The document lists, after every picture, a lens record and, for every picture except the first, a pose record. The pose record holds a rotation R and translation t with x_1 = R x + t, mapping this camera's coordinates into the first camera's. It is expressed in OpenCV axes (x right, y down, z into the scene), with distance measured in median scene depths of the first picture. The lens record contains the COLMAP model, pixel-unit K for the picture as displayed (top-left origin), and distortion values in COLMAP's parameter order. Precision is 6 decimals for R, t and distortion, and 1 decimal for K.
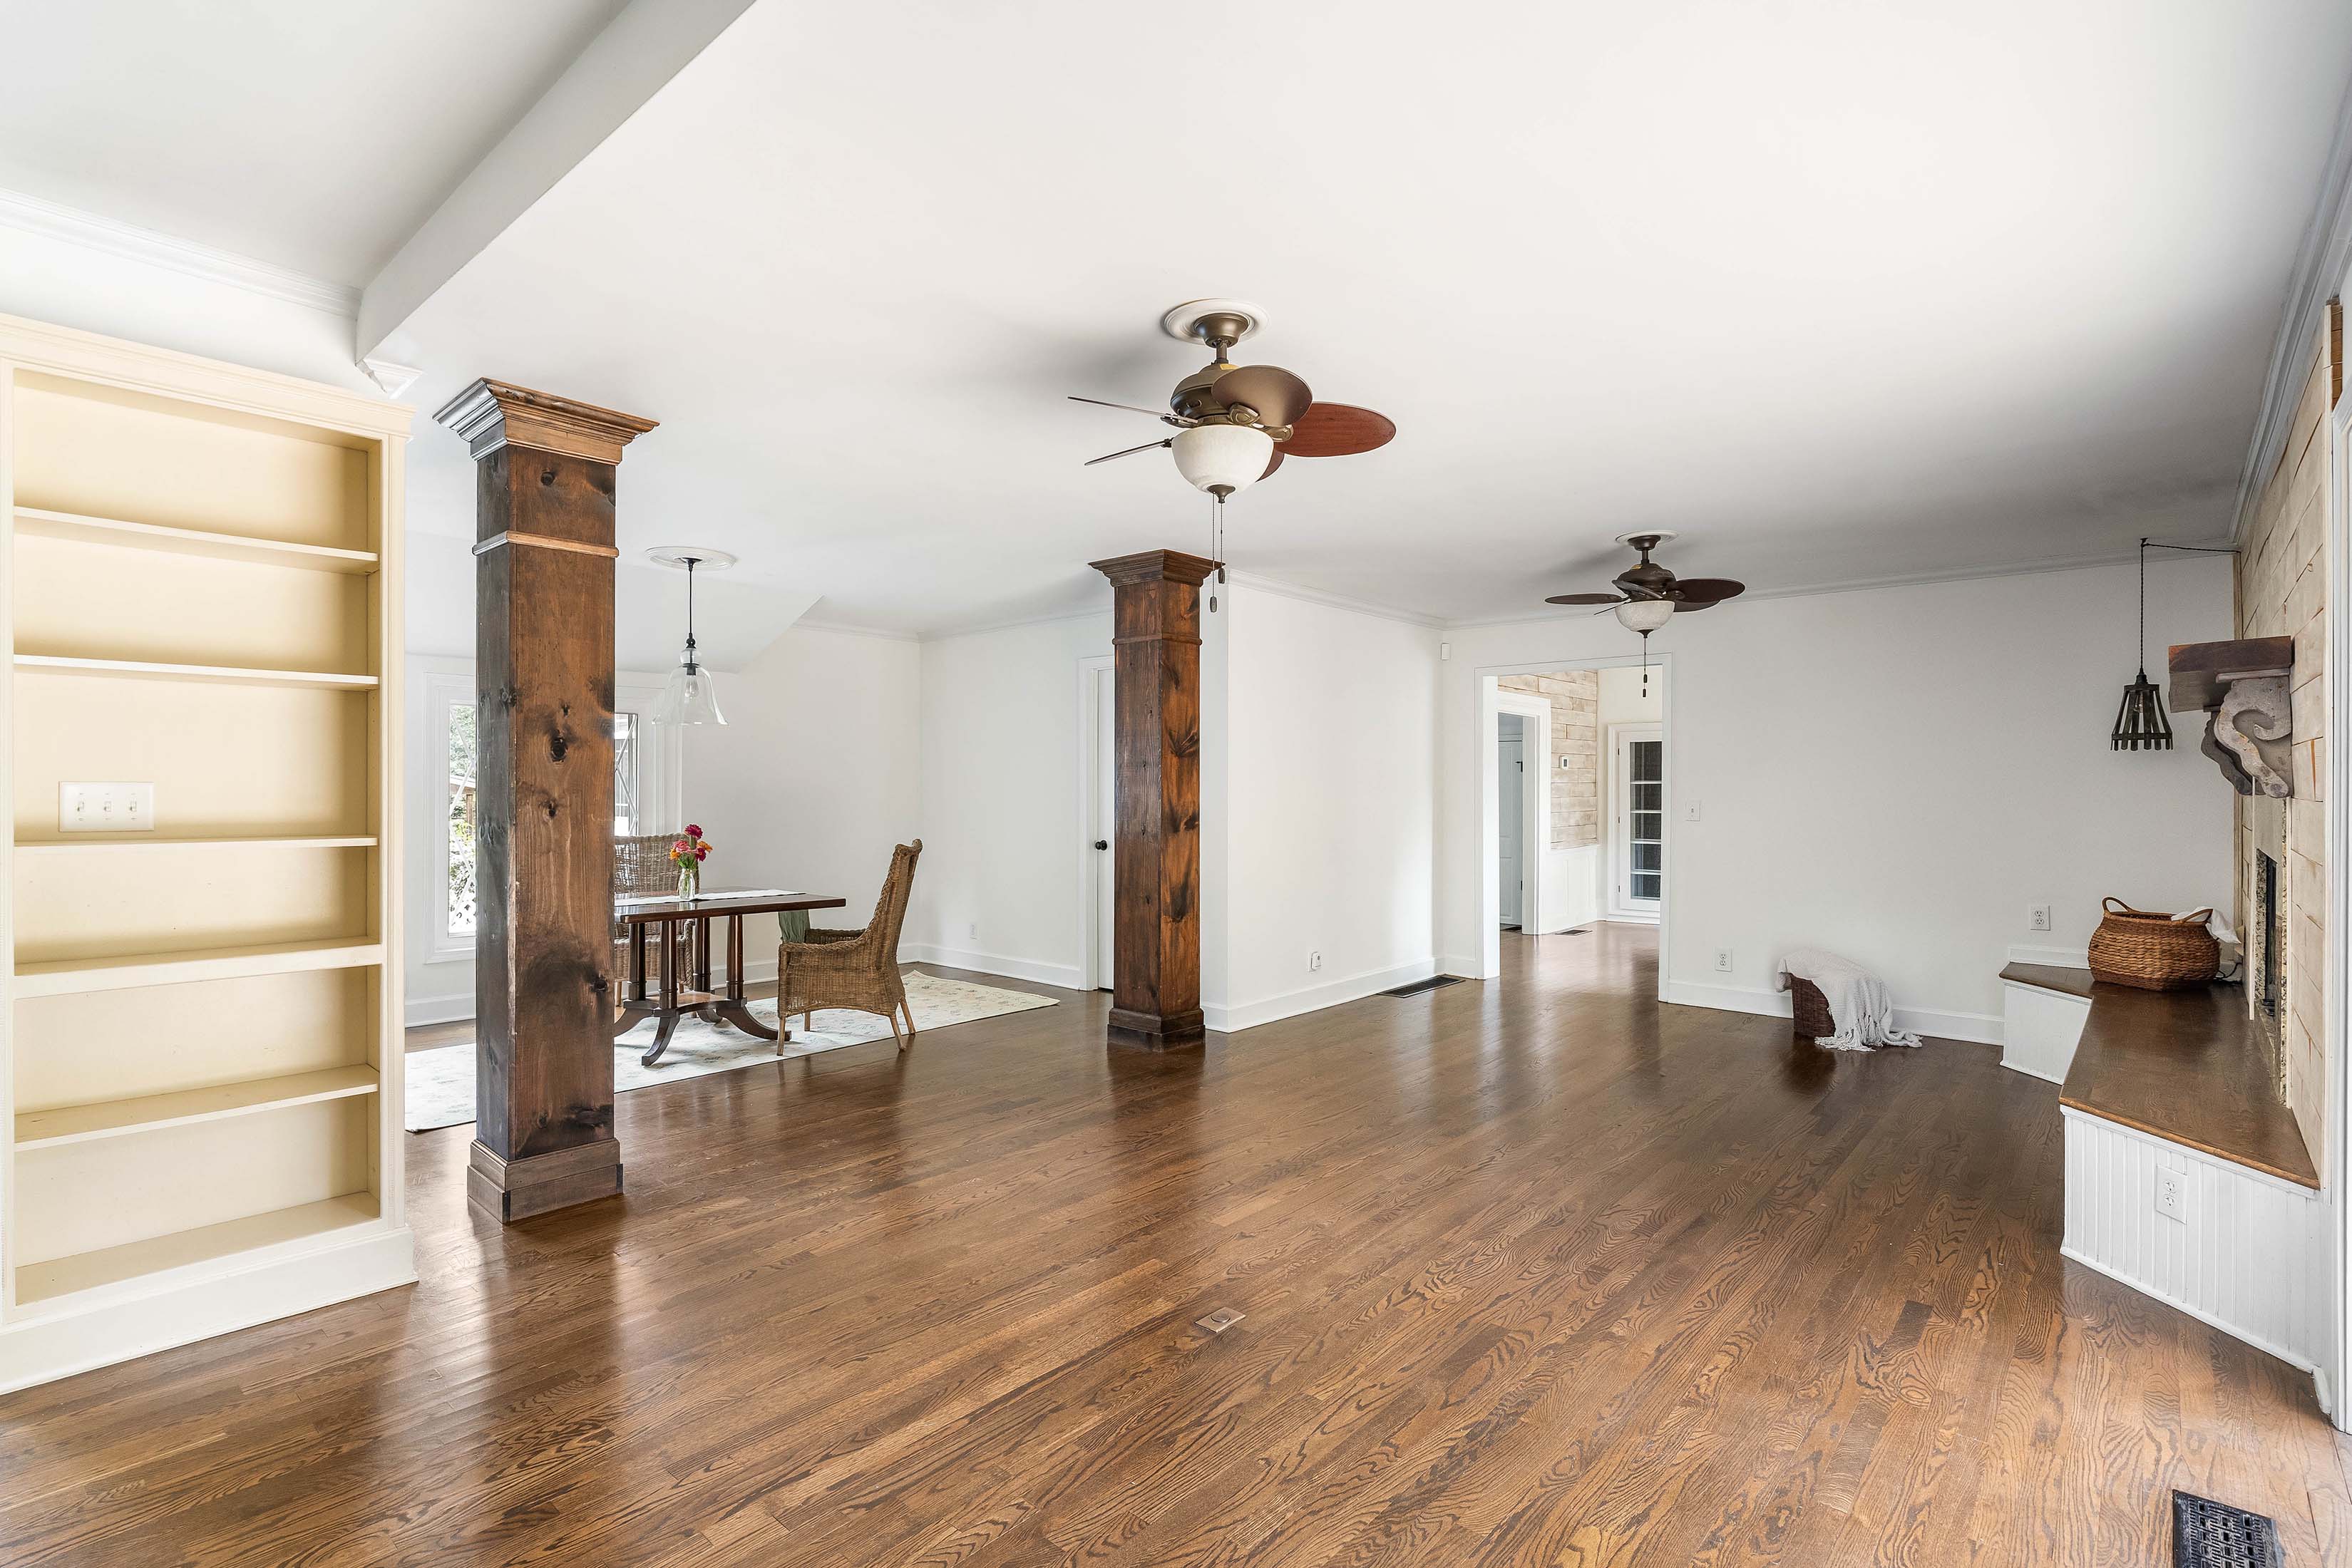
lens RADIAL K [[1122.3, 0, 1171.0], [0, 1122.3, 789.0], [0, 0, 1]] dist [-0.003337, -0.000262]
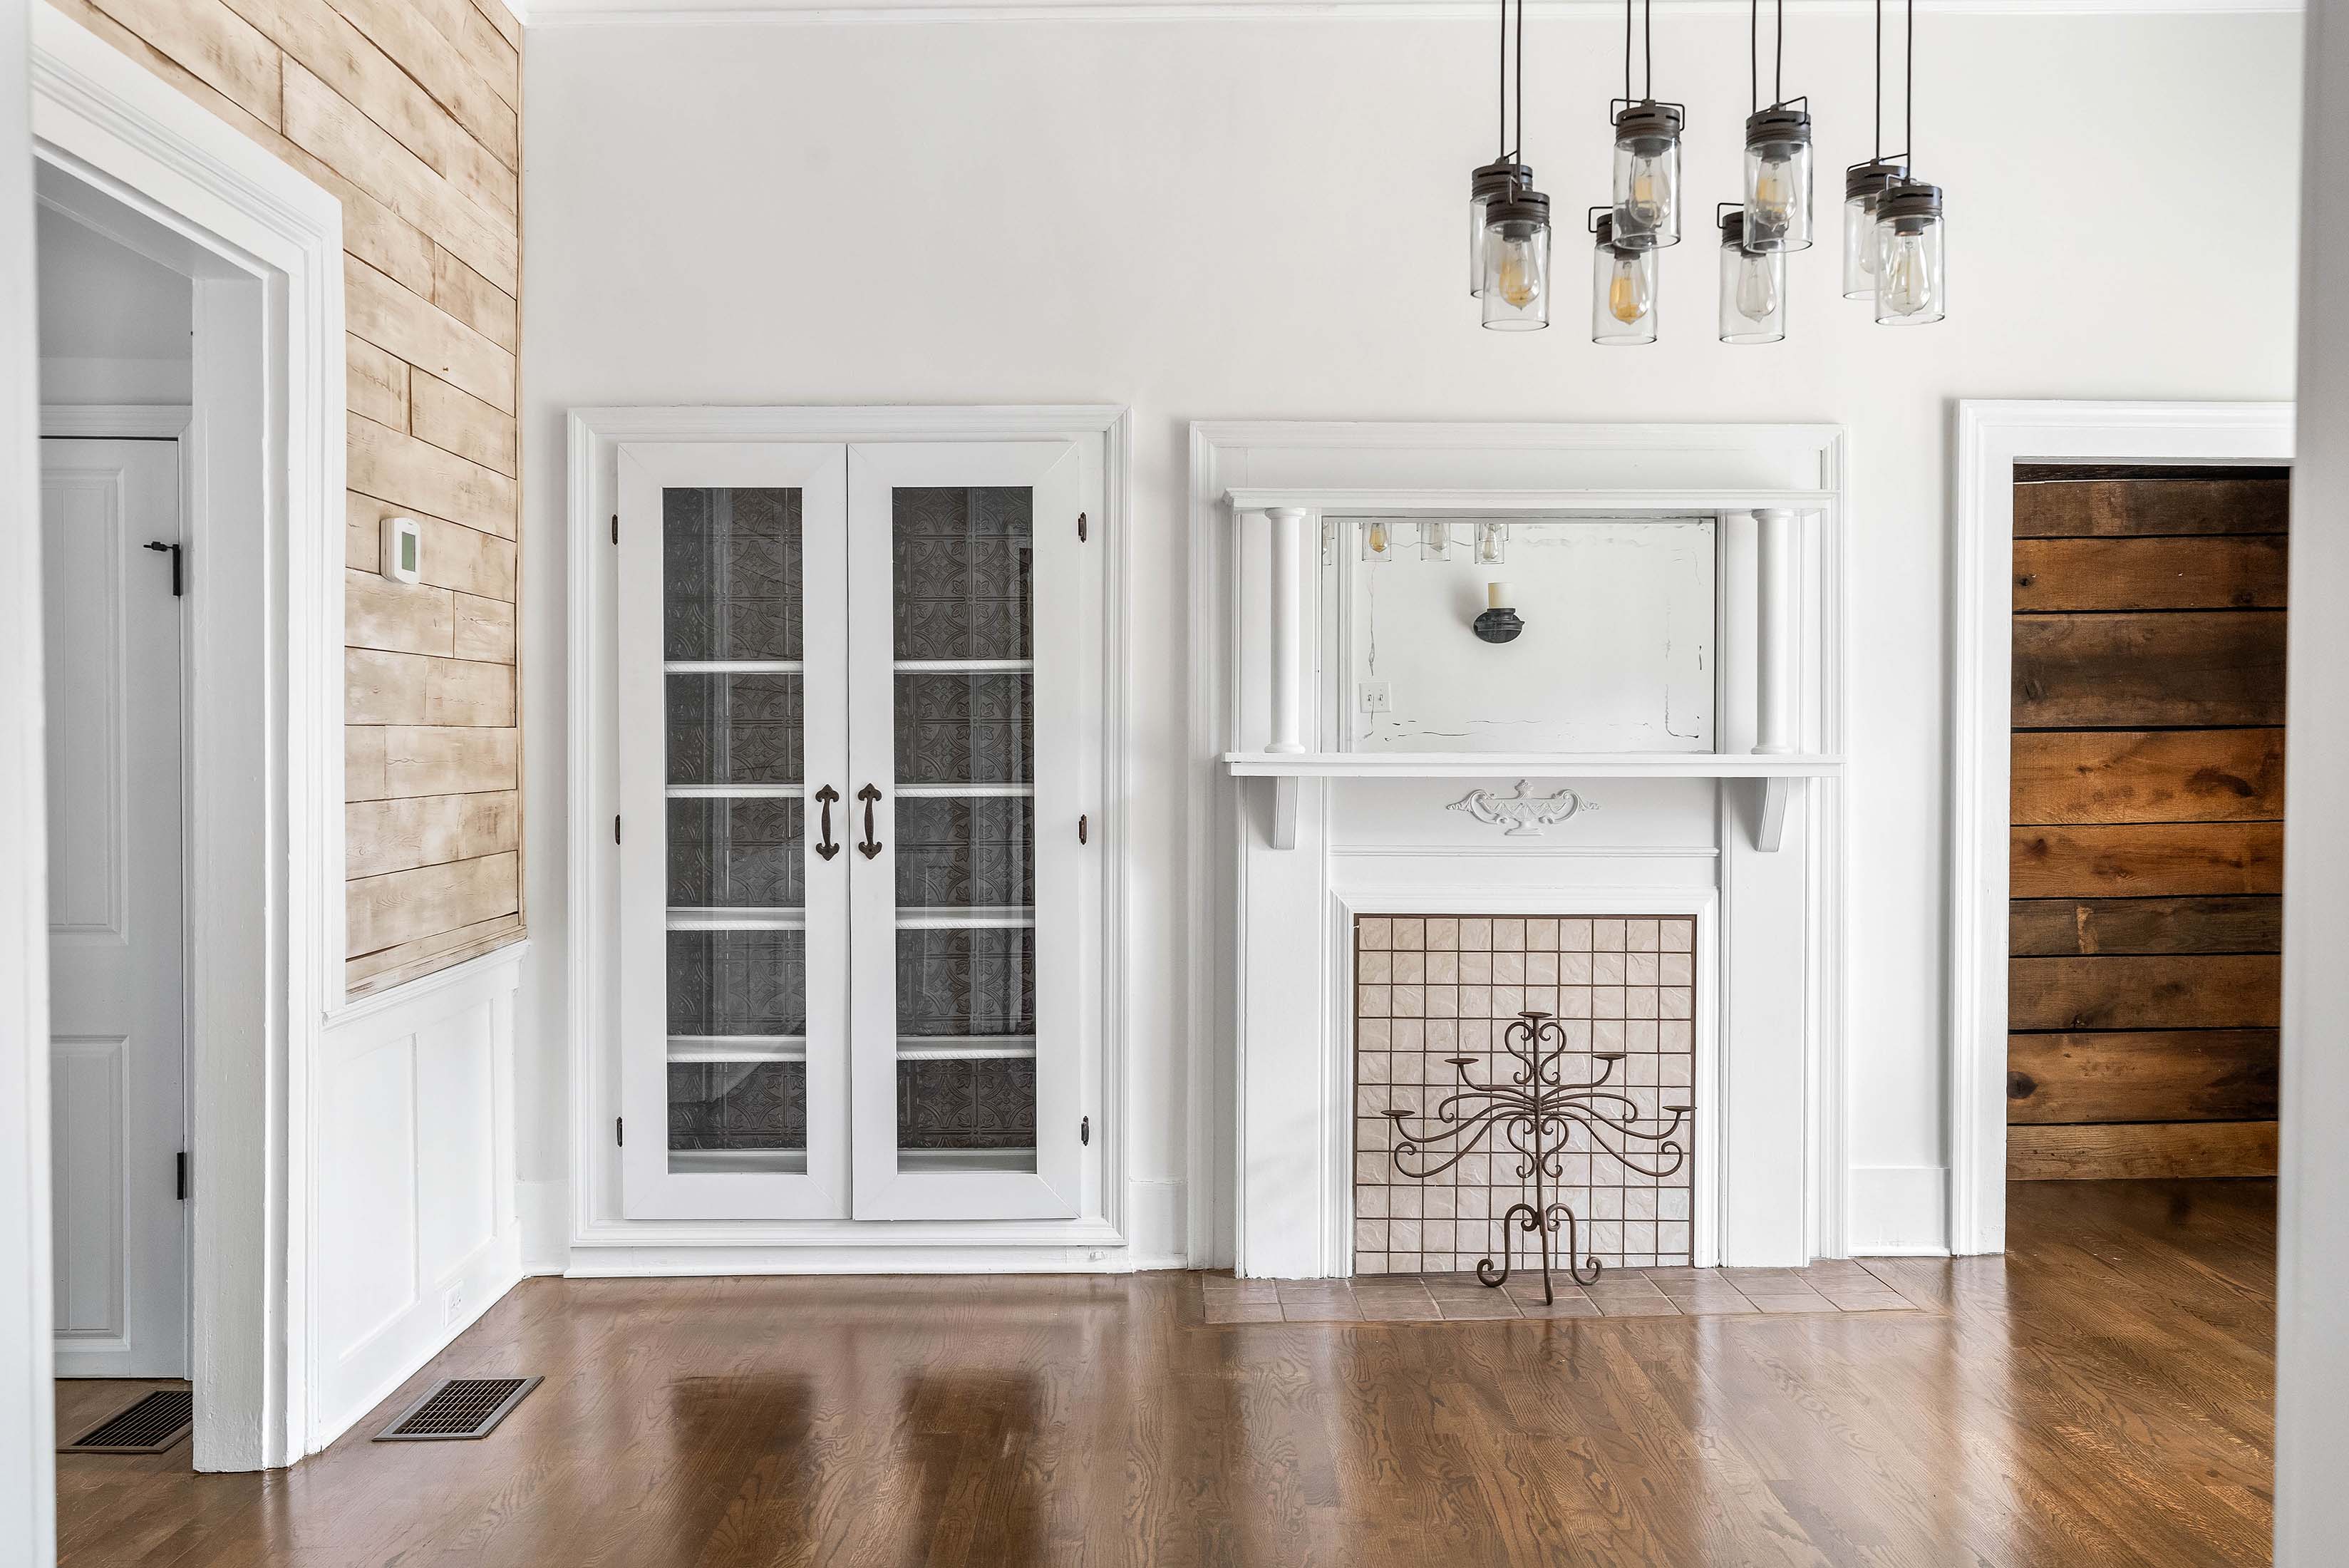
lens RADIAL K [[2370.6, 0, 1213.7], [0, 2370.6, 791.3], [0, 0, 1]] dist [0.004542, -0.007532]
pose [[0.740316, -0.012266, 0.672147, 0.355532], [0.001924, 0.999868, 0.016128, 0.026204], [-0.672257, -0.010647, 0.740242, 1.208597]]
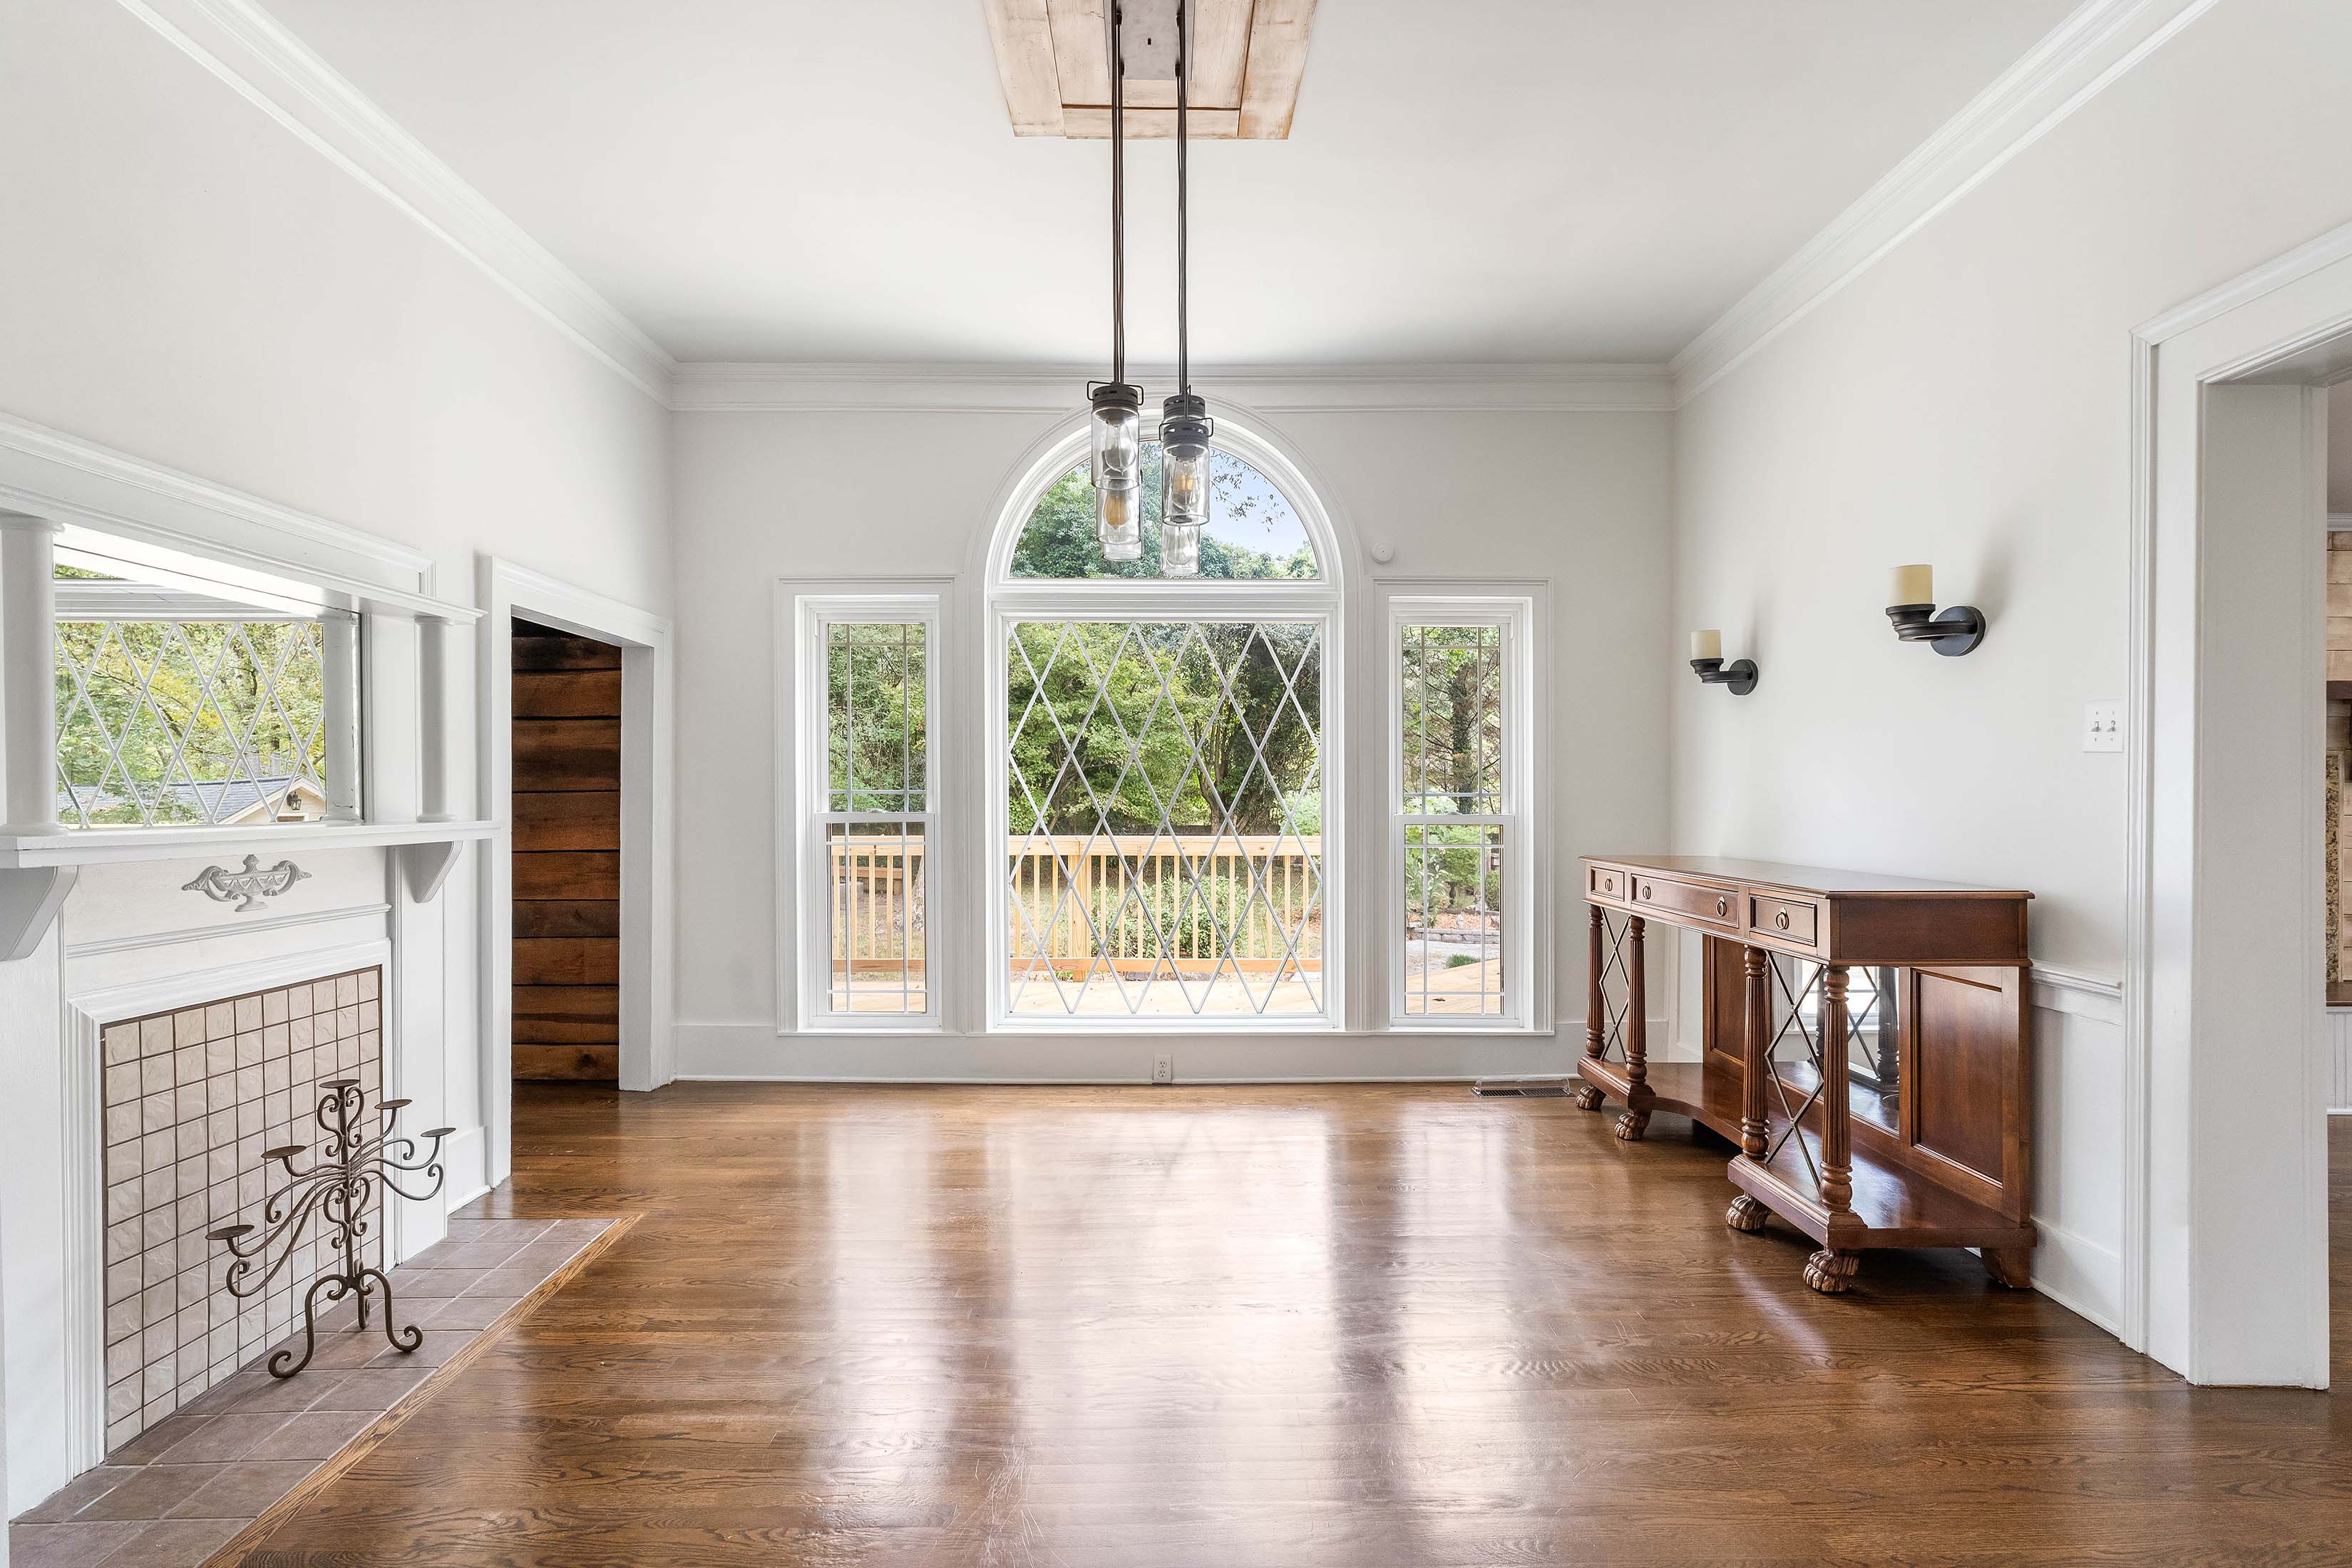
lens RADIAL K [[1128.3, 0, 1173.3], [0, 1128.3, 813.8], [0, 0, 1]] dist [0.000249, 0.000721]
pose [[-0.662983, -0.013526, 0.748512, 0.531649], [0.000384, 0.999830, 0.018408, 0.012583], [-0.748634, 0.012491, -0.662865, 1.911403]]
